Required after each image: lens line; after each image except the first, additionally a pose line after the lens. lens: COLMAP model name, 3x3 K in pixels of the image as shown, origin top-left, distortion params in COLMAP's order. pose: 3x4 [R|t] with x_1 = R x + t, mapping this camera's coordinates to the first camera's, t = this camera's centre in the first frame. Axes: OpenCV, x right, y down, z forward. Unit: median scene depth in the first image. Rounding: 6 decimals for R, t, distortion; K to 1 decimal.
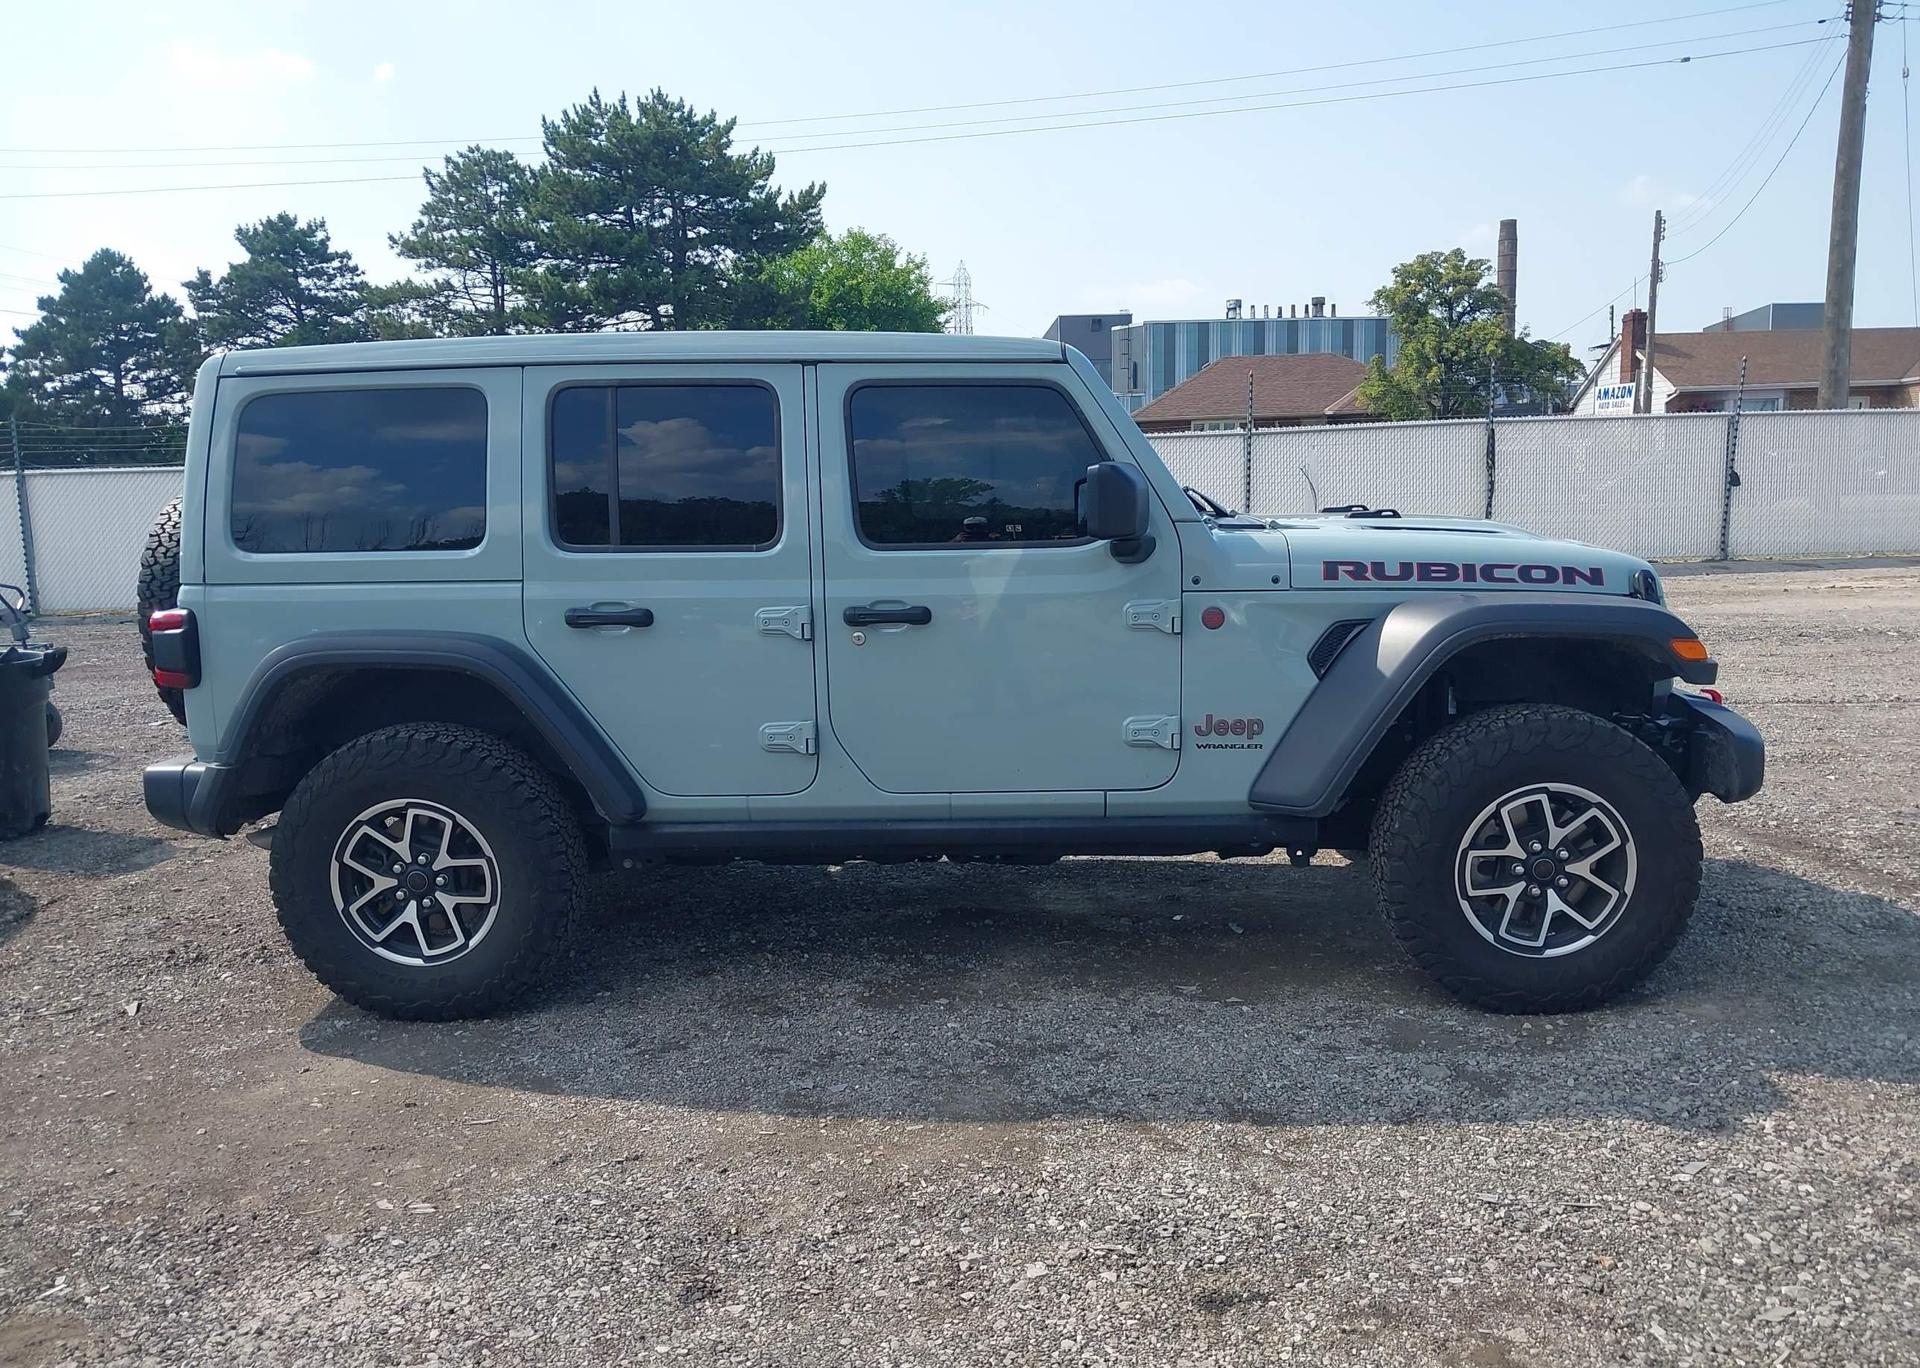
lens RADIAL K [[1544.2, 0, 959.0], [0, 1544.2, 672.7], [0, 0, 1]] dist [0.023015, -0.035539]
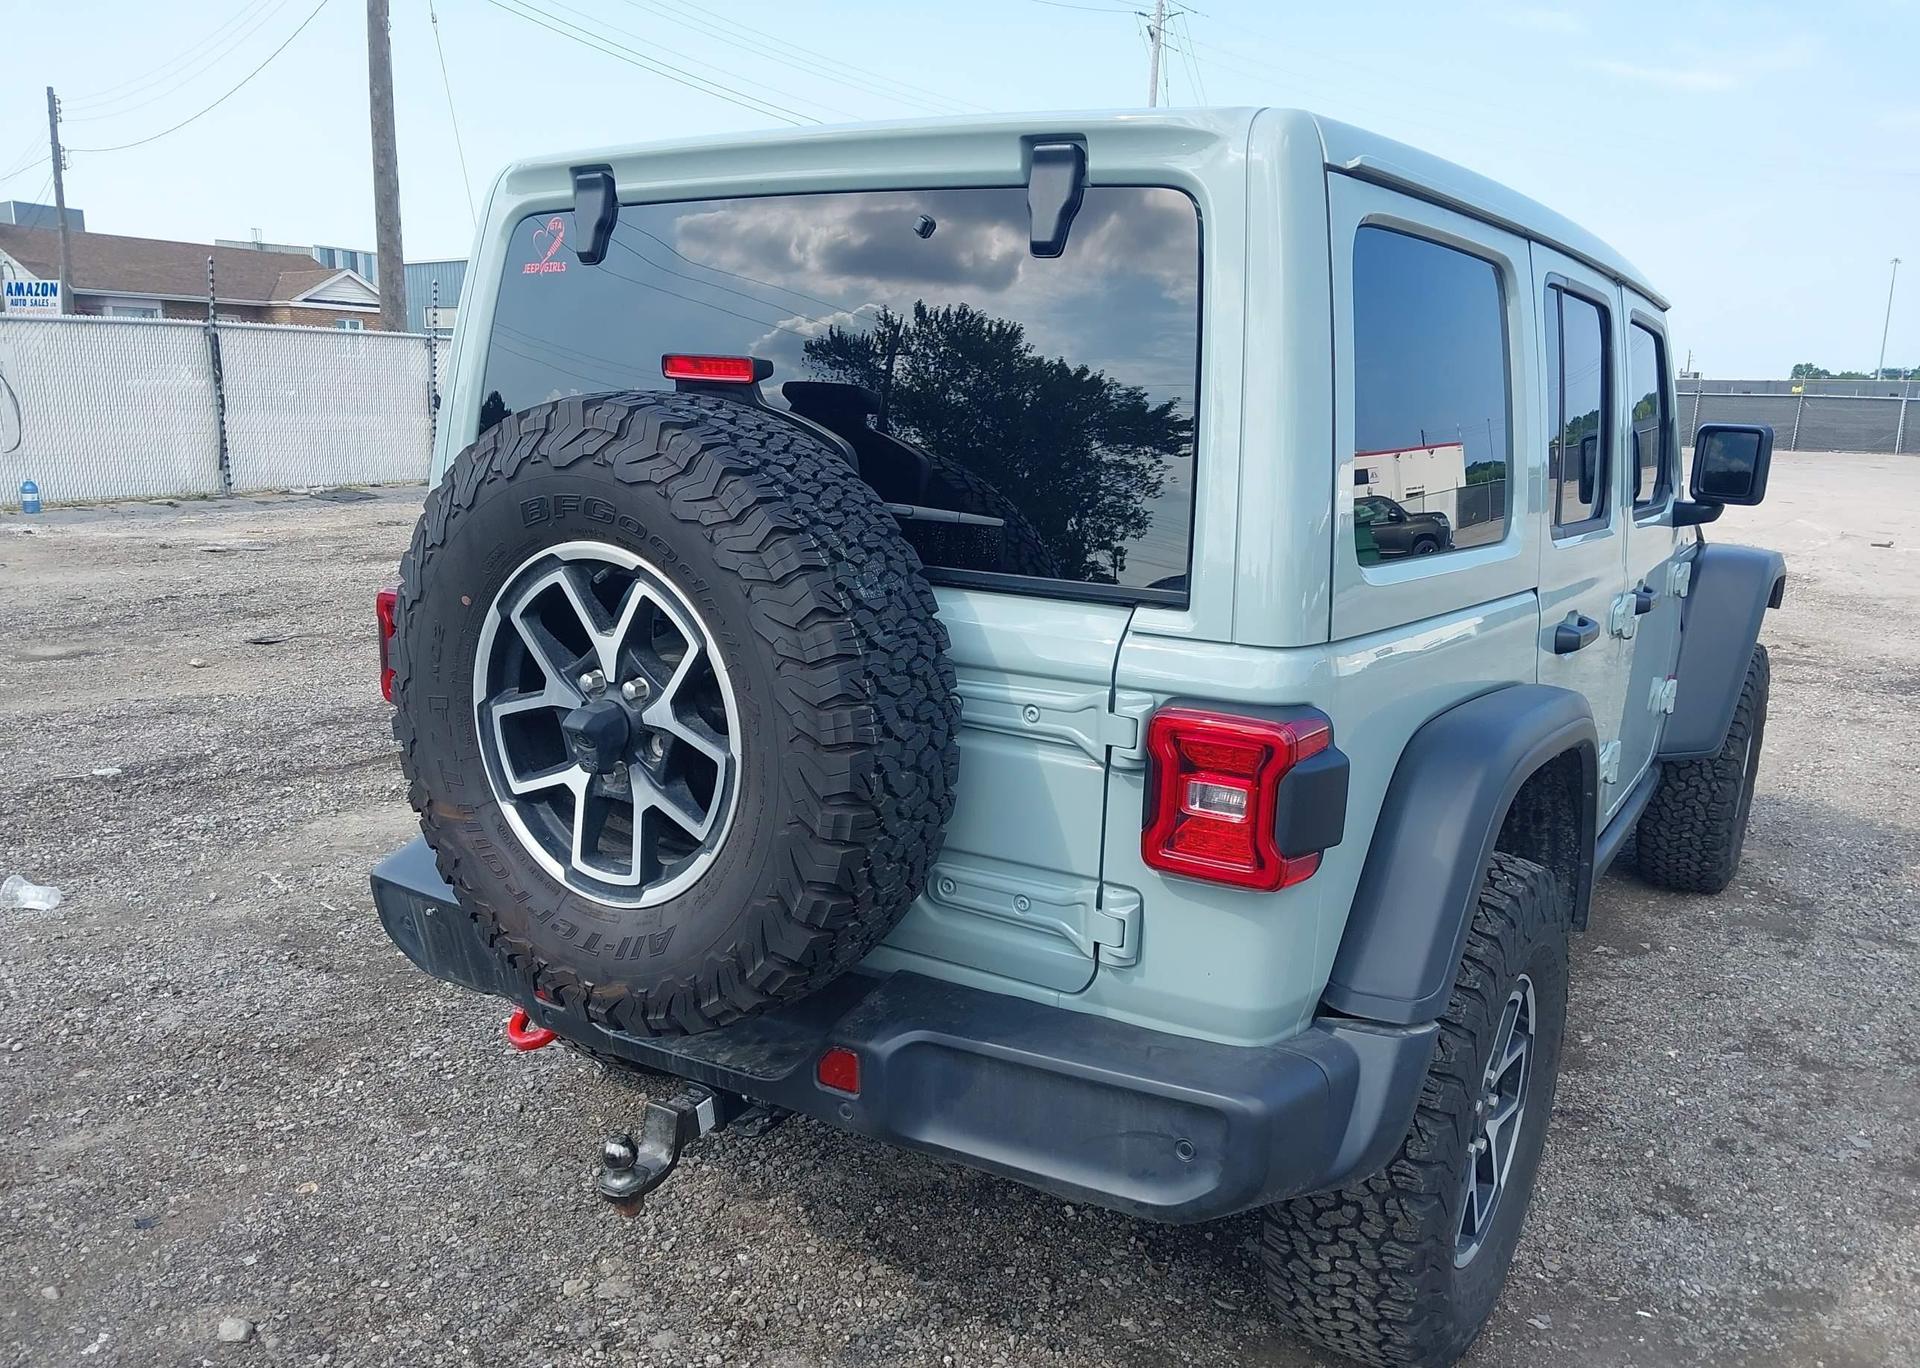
lens RADIAL K [[1544.2, 0, 971.6], [0, 1544.2, 673.0], [0, 0, 1]] dist [0.023015, -0.035539]
pose [[0.495267, -0.112444, 0.861433, -0.927689], [0.063932, 0.993617, 0.092941, -0.096535], [-0.866385, 0.009042, 0.499294, 0.874345]]
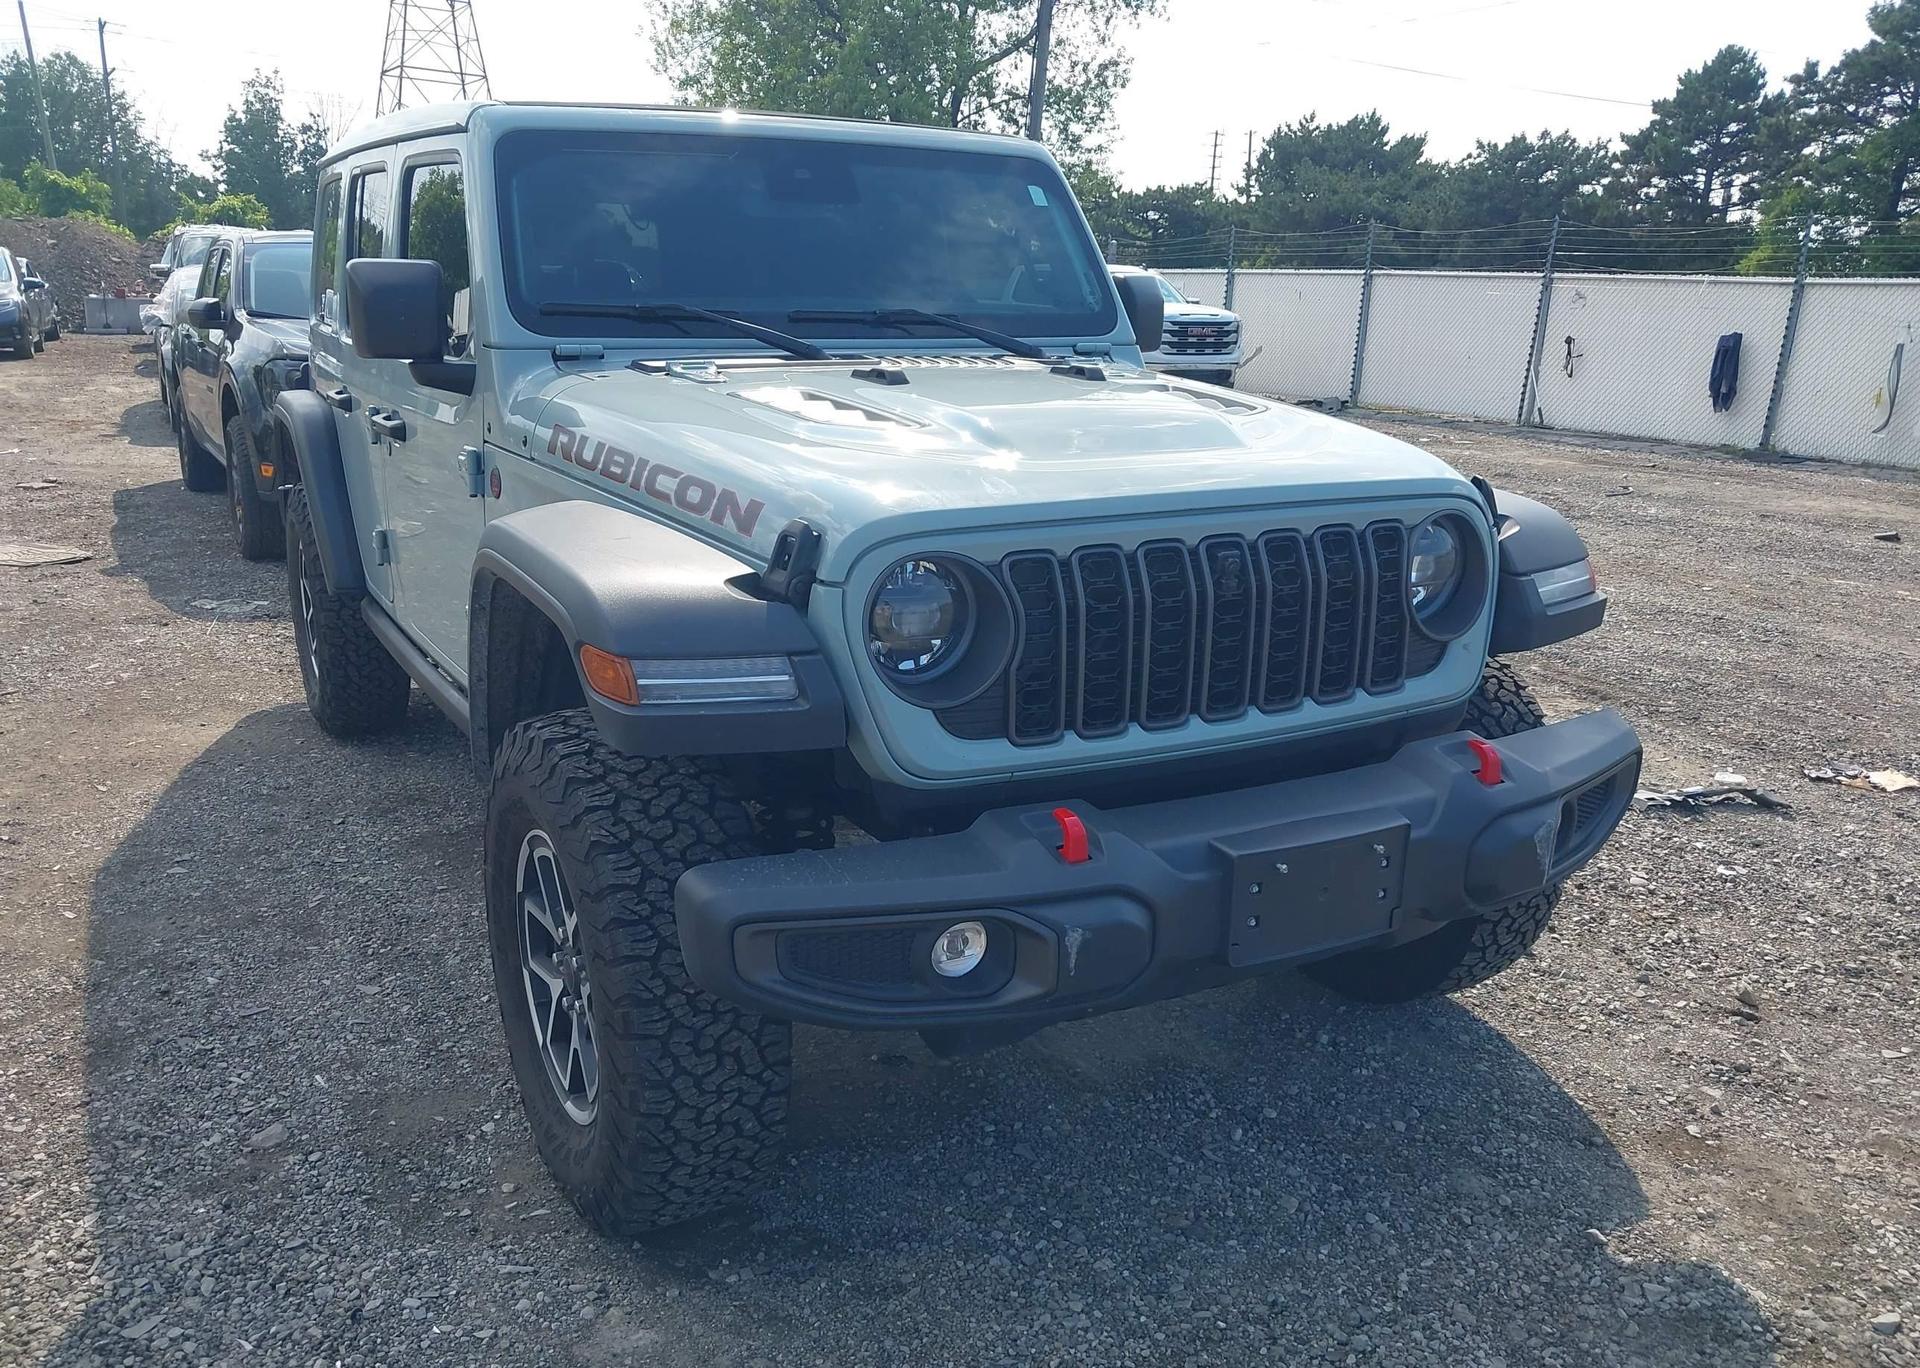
lens RADIAL K [[1544.2, 0, 973.1], [0, 1544.2, 694.5], [0, 0, 1]] dist [0.023015, -0.035539]
pose [[0.531794, 0.257329, -0.806832, 0.892896], [-0.150457, 0.966270, 0.209011, -0.125817], [0.833402, 0.010243, 0.552573, 0.766316]]
